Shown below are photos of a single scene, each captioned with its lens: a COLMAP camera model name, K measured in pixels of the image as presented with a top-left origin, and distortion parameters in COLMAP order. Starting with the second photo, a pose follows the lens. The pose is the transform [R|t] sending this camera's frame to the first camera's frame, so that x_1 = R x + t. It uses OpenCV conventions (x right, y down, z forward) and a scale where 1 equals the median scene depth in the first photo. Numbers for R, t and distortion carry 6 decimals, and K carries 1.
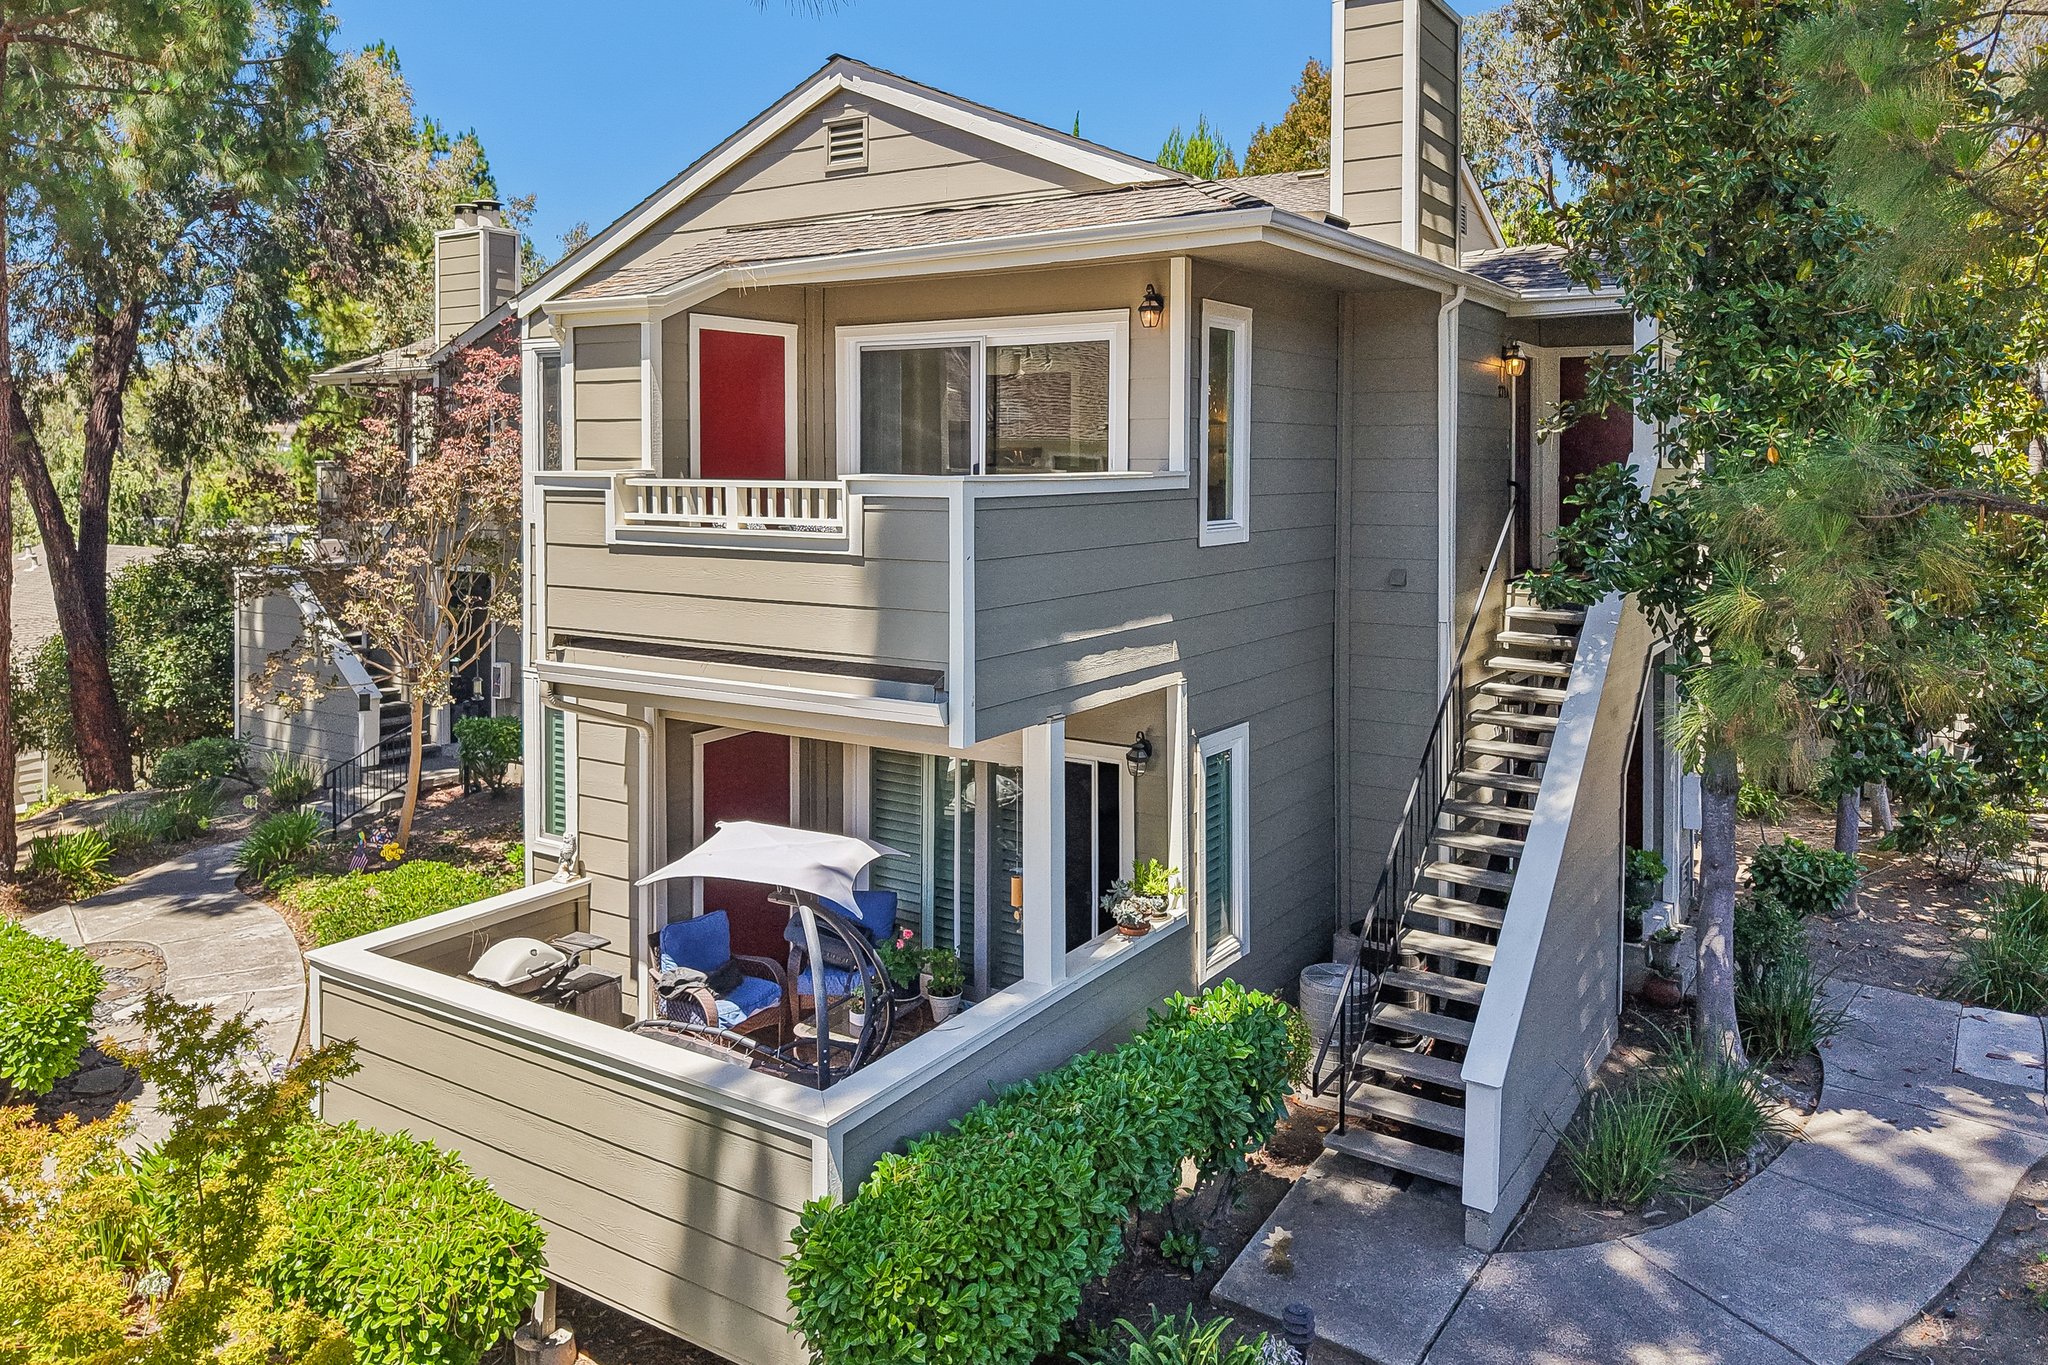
lens RADIAL K [[1434.1, 0, 1017.5], [0, 1434.1, 483.6], [0, 0, 1]] dist [0.000793, -0.001762]
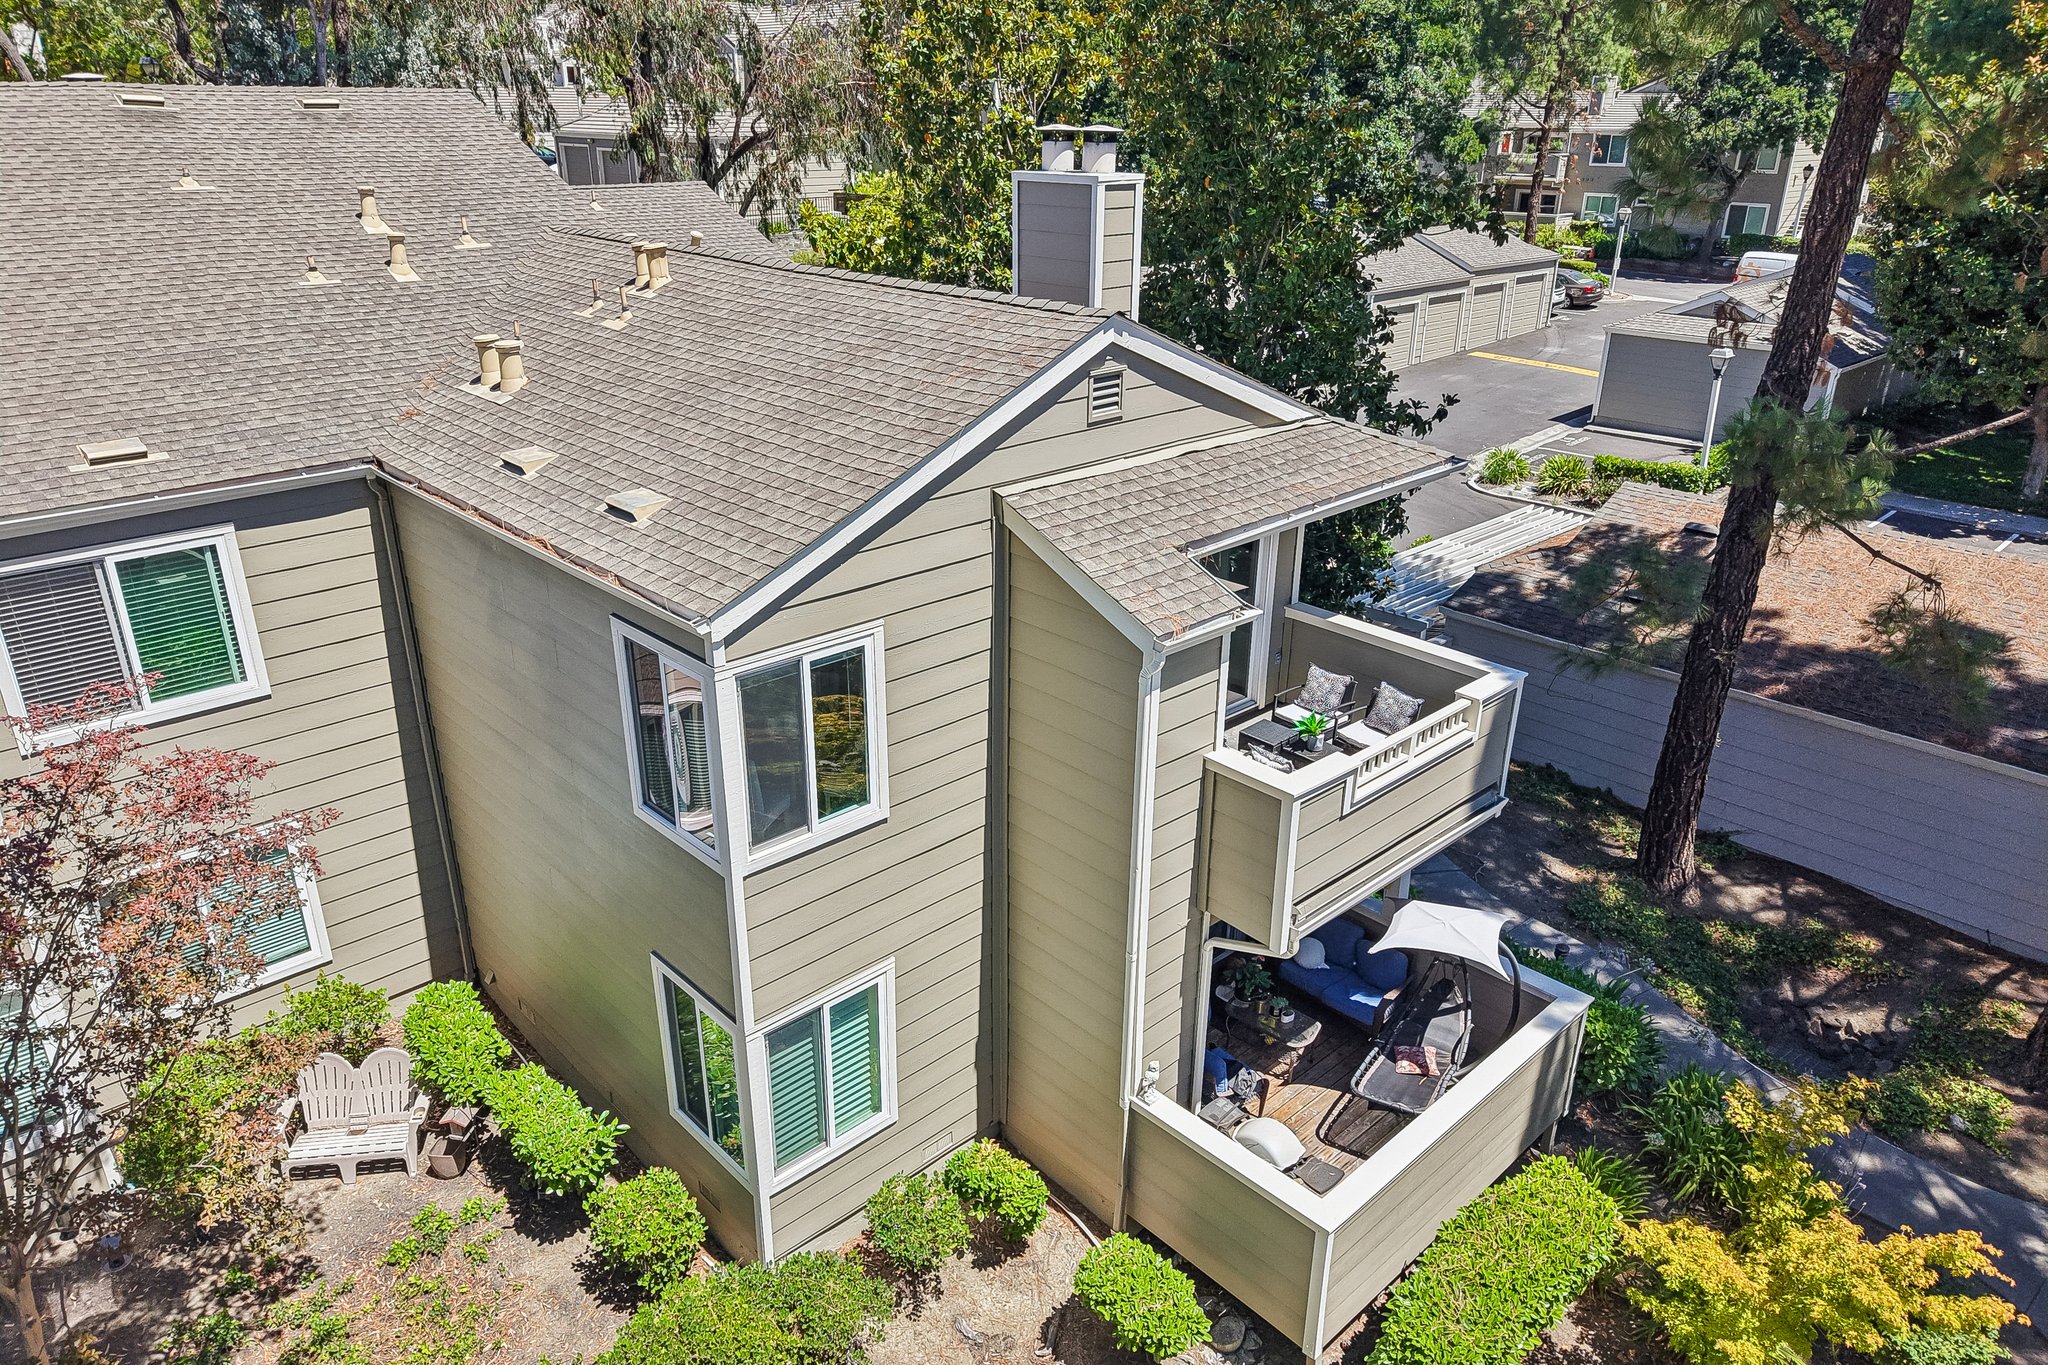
lens RADIAL K [[1383.6, 0, 1030.4], [0, 1383.6, 689.2], [0, 0, 1]] dist [0.020983, -0.006531]
pose [[0.223731, -0.386919, 0.894560, -1.127856], [0.010489, 0.918729, 0.394749, -0.441124], [-0.974594, -0.078935, 0.209607, 0.825602]]
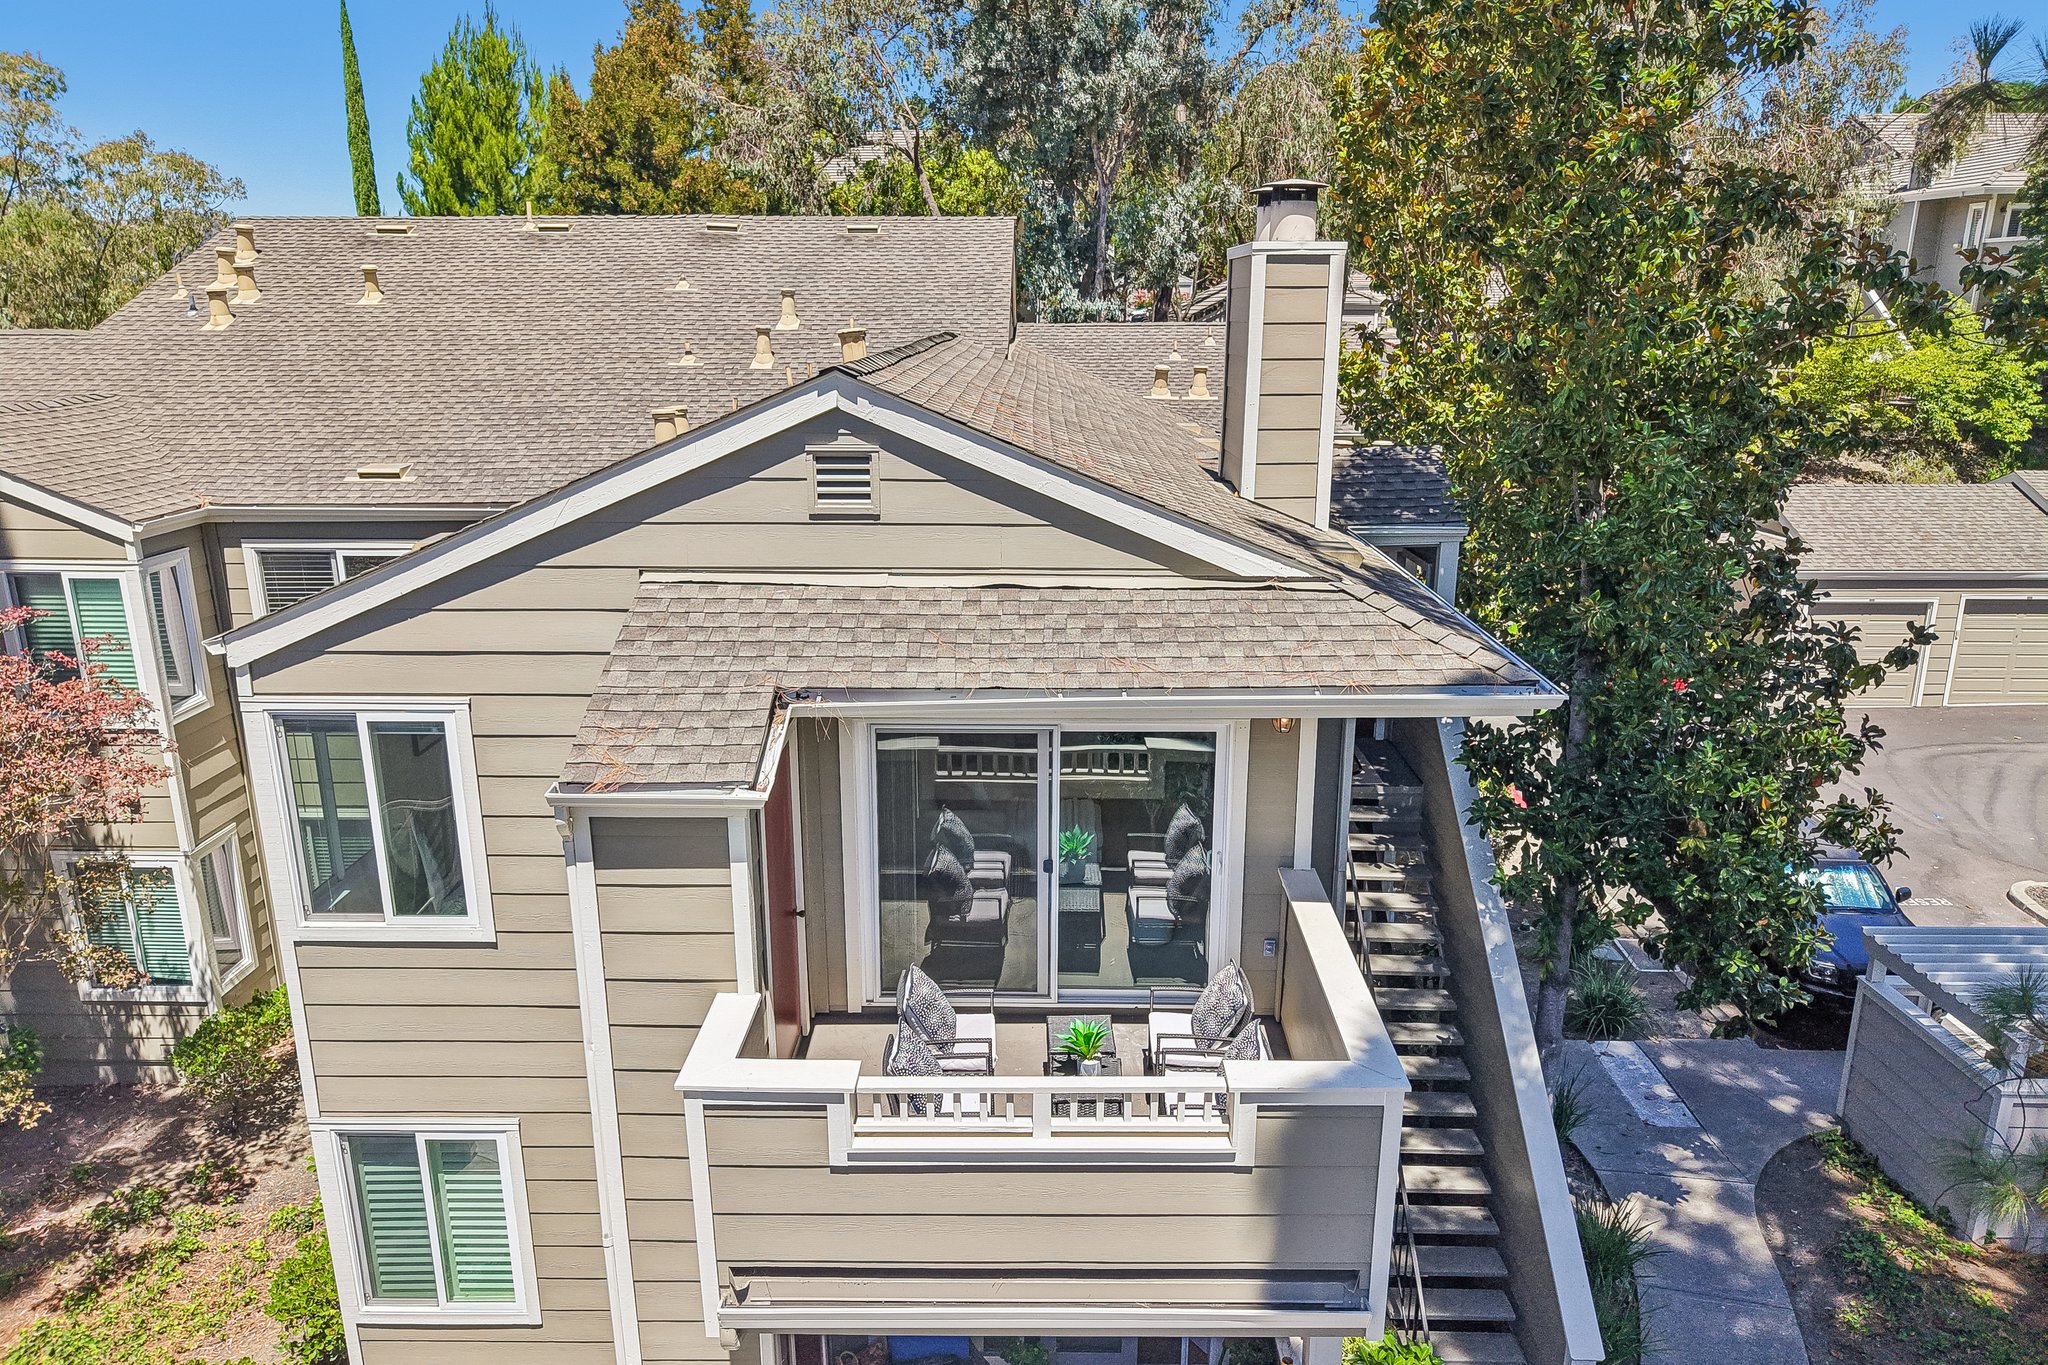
lens RADIAL K [[1360.9, 0, 1023.0], [0, 1360.9, 698.8], [0, 0, 1]] dist [0.075051, -0.092803]
pose [[0.838274, -0.154329, 0.522952, -0.442286], [0.011839, 0.964033, 0.265519, -0.318675], [-0.545120, -0.216386, 0.809951, 0.325099]]
